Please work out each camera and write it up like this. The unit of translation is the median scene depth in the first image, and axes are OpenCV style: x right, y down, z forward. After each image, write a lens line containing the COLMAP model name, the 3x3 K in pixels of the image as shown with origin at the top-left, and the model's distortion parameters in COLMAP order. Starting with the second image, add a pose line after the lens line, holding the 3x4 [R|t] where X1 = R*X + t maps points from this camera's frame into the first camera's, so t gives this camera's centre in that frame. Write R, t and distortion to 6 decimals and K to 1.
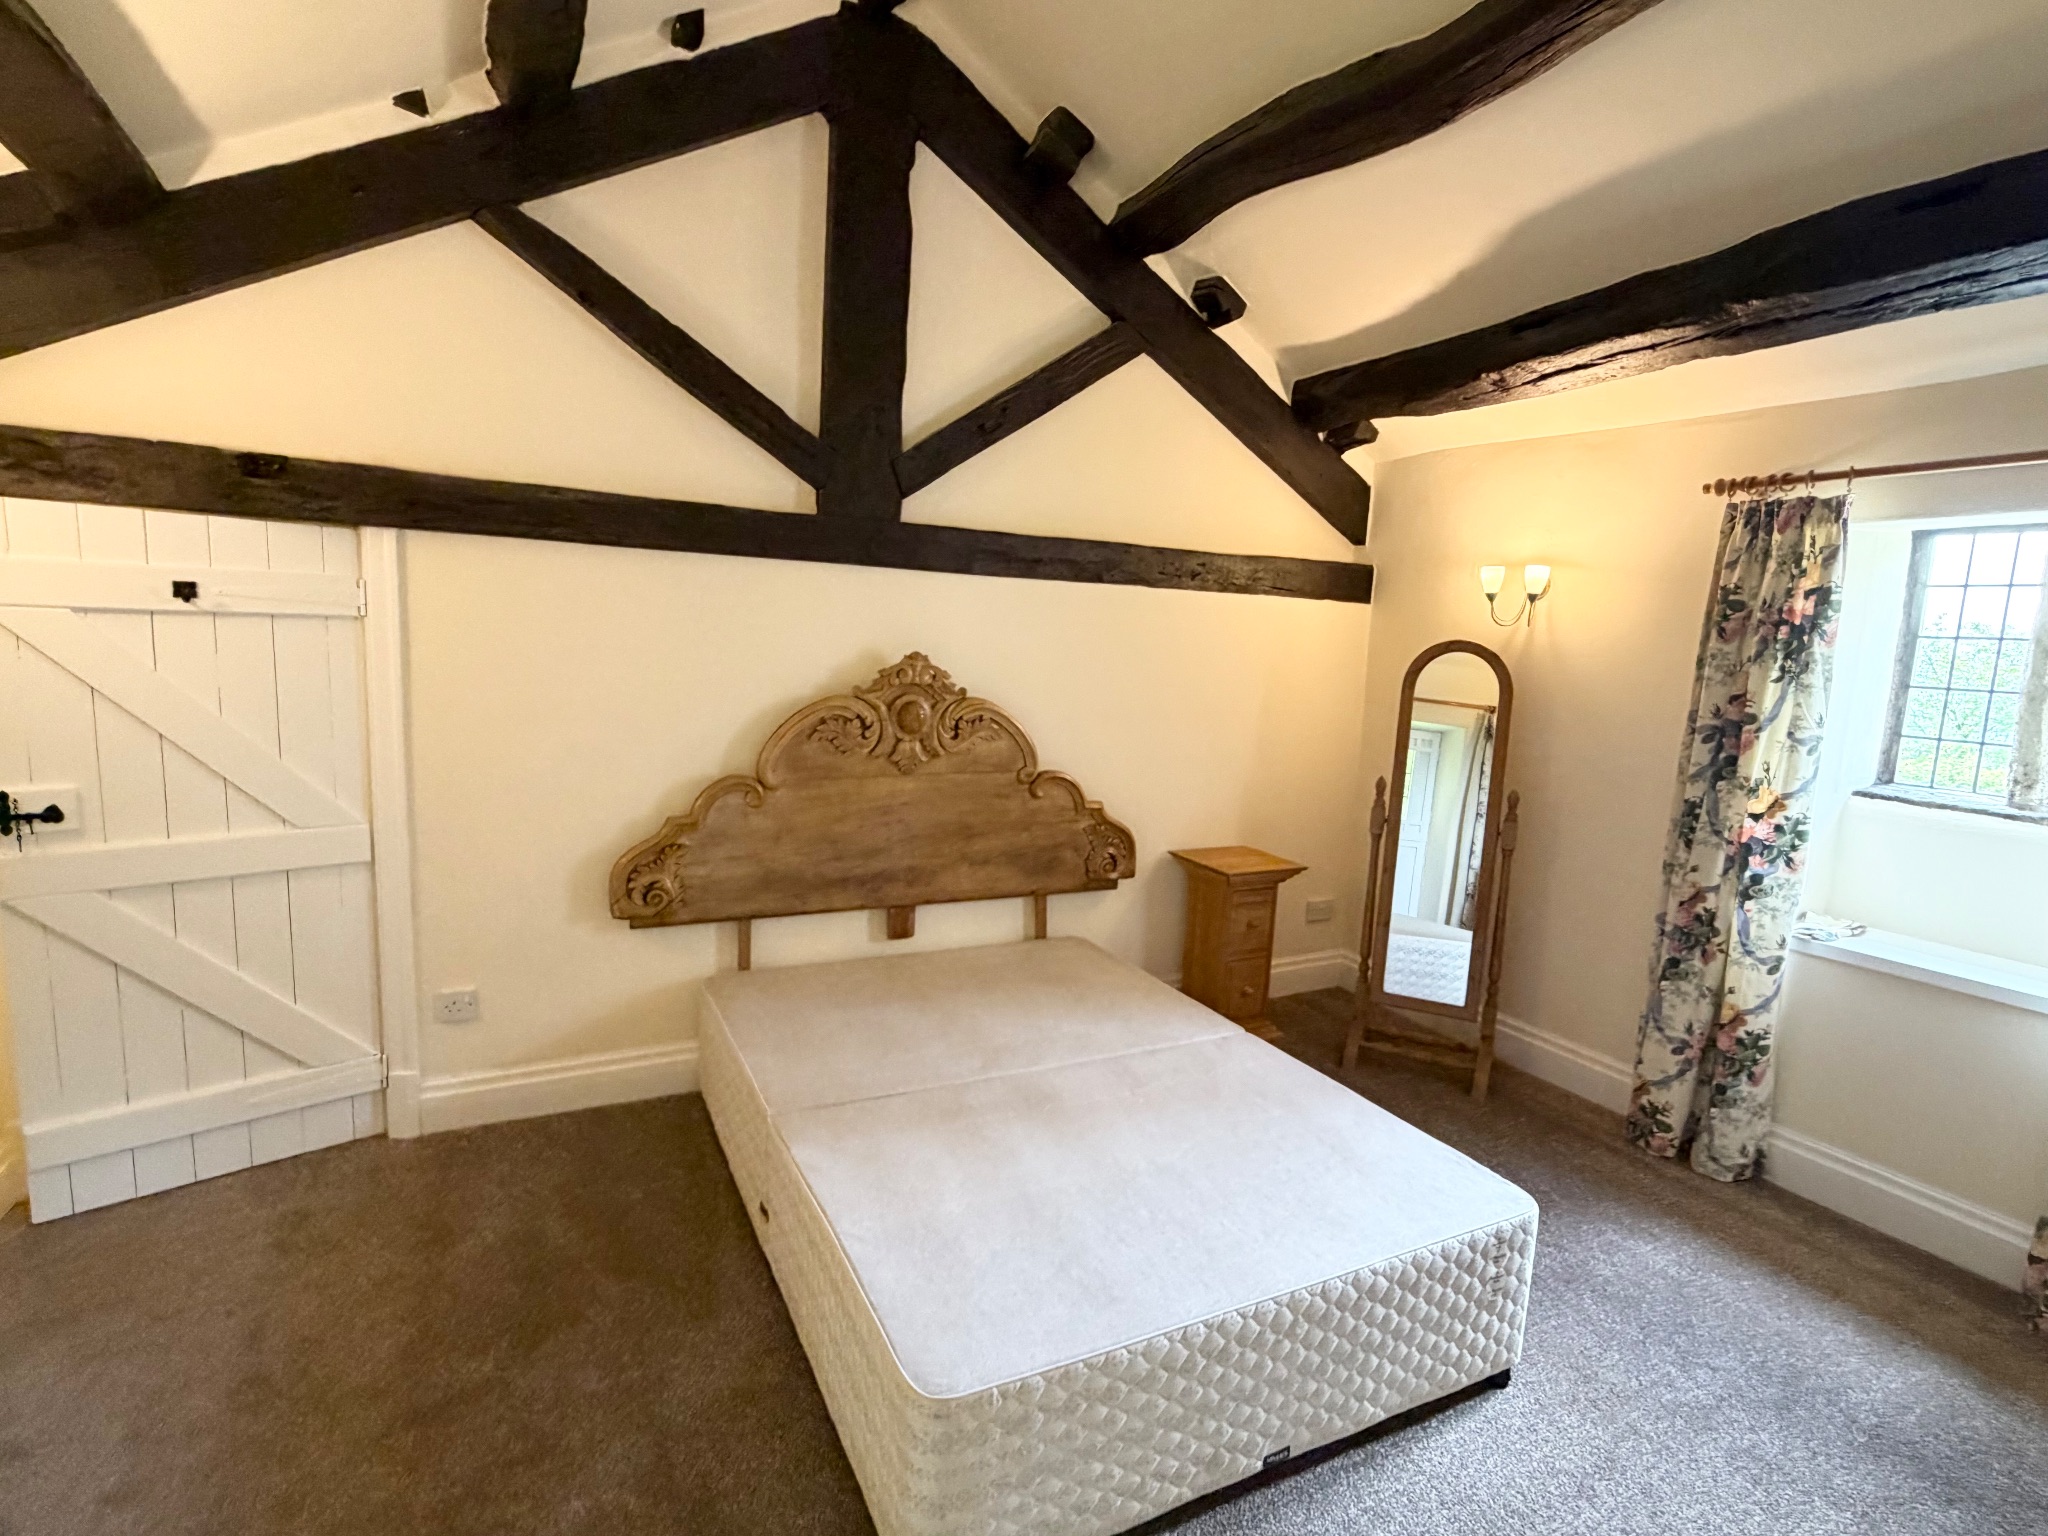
lens RADIAL K [[1028.1, 0, 1012.3], [0, 1028.1, 776.9], [0, 0, 1]] dist [-0.001885, -0.000826]
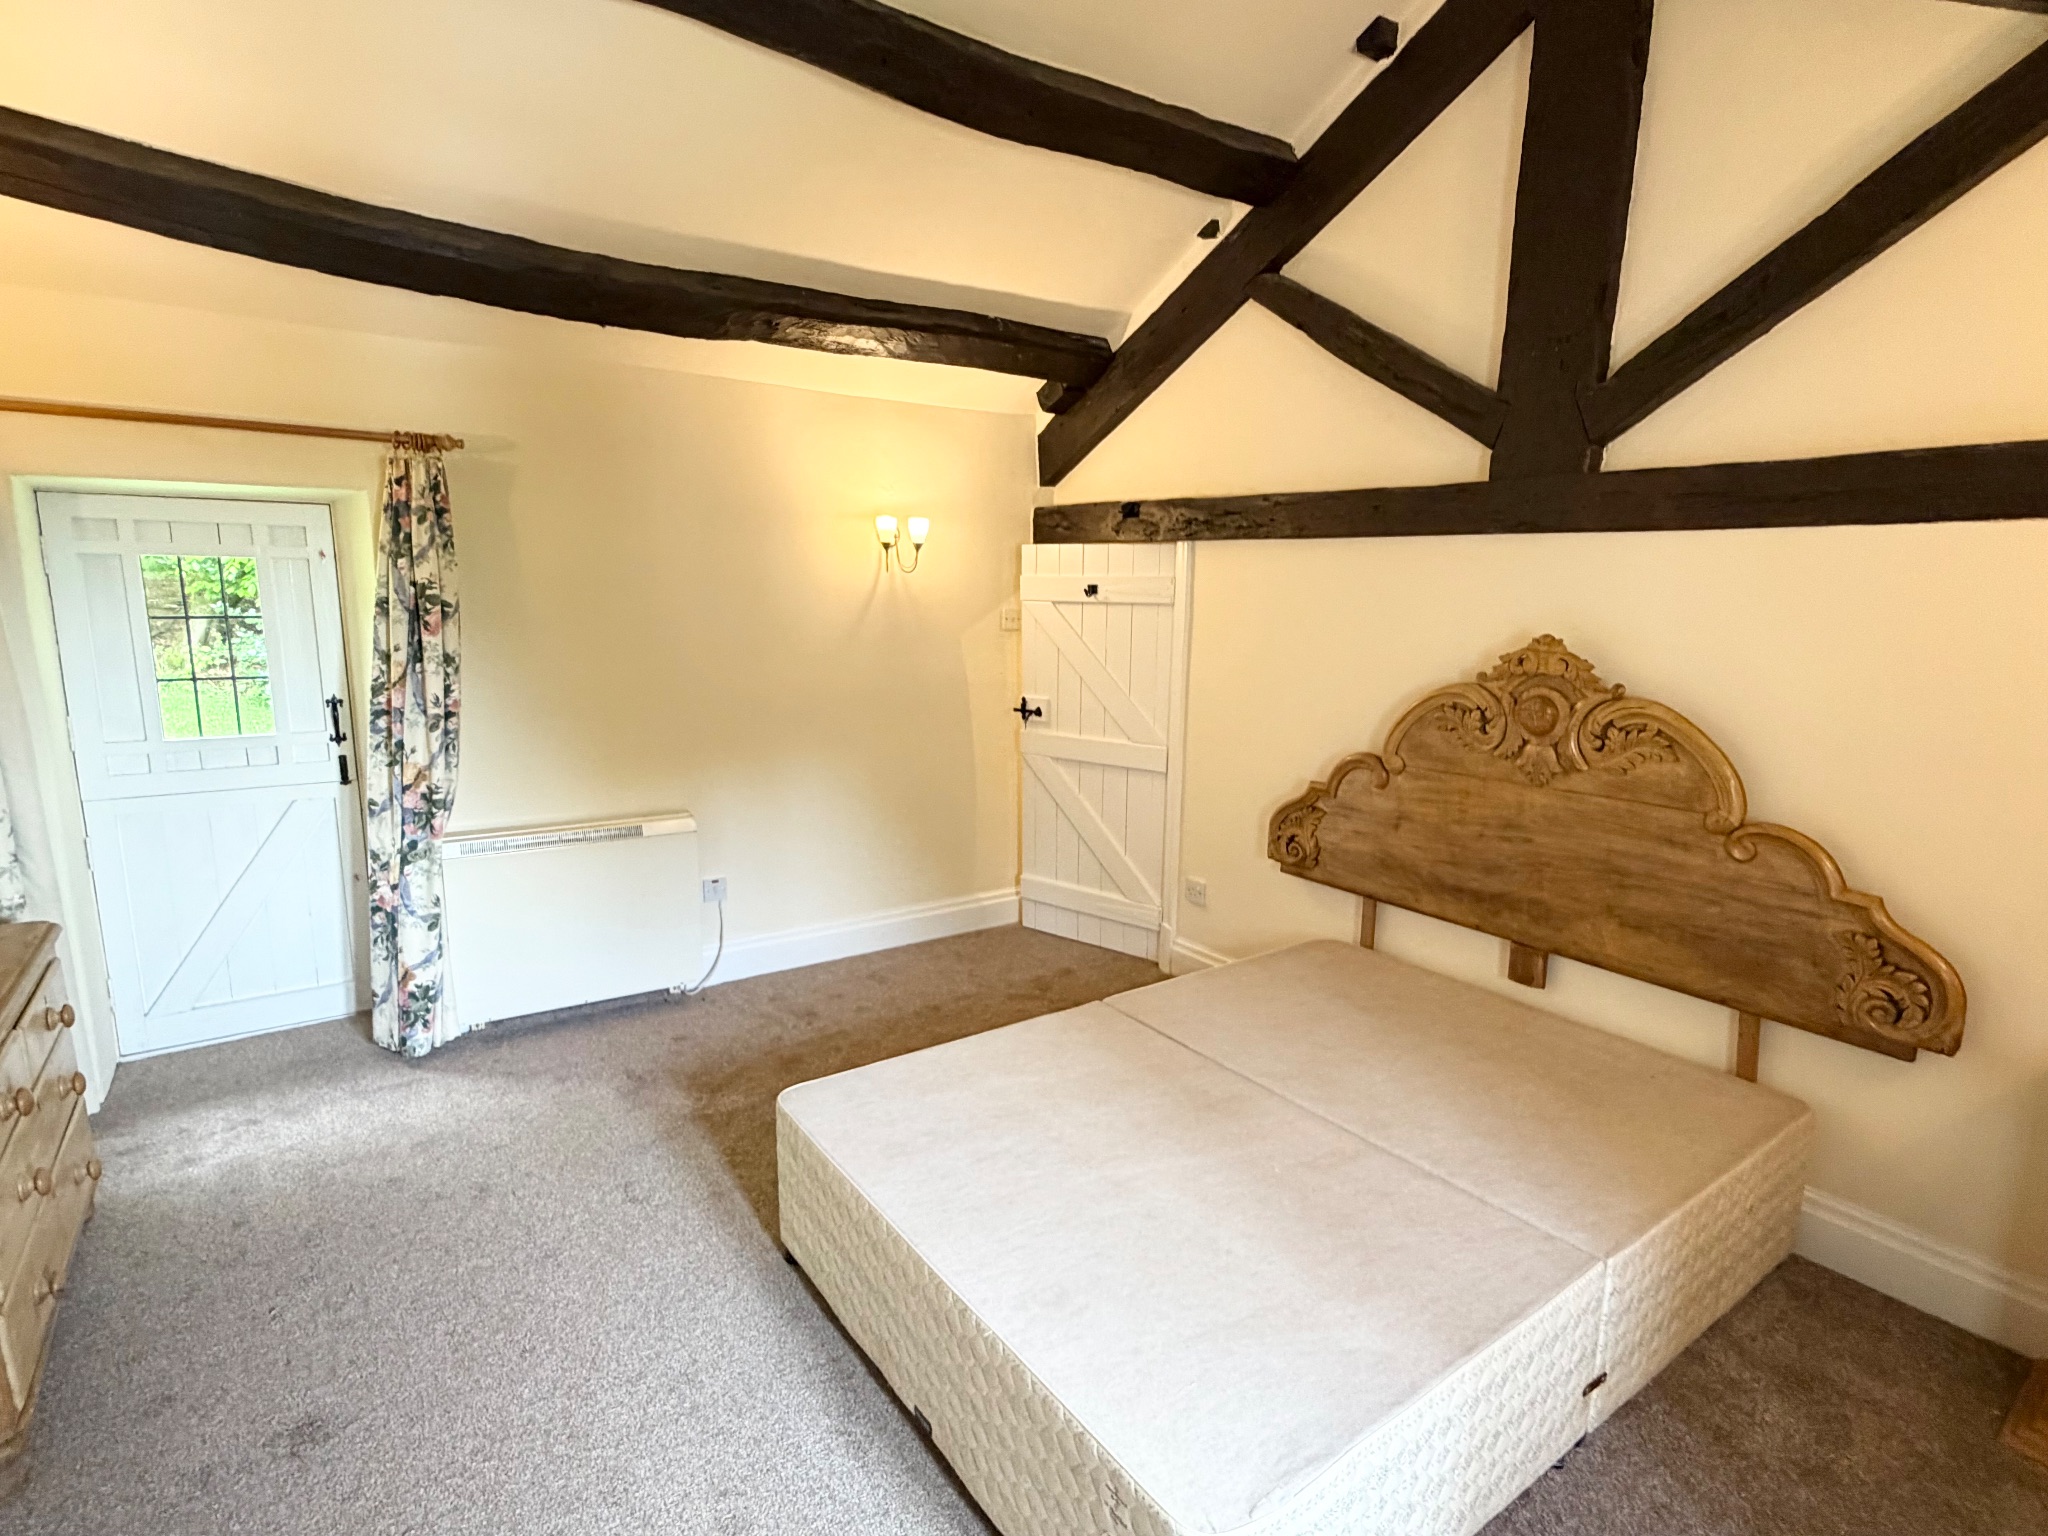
lens RADIAL K [[1028.1, 0, 1007.7], [0, 1028.1, 767.8], [0, 0, 1]] dist [-0.001885, -0.000826]
pose [[0.146334, 0.136043, -0.979836, 0.656435], [-0.143961, 0.982882, 0.114966, -0.051016], [0.978704, 0.124235, 0.163414, 0.469493]]
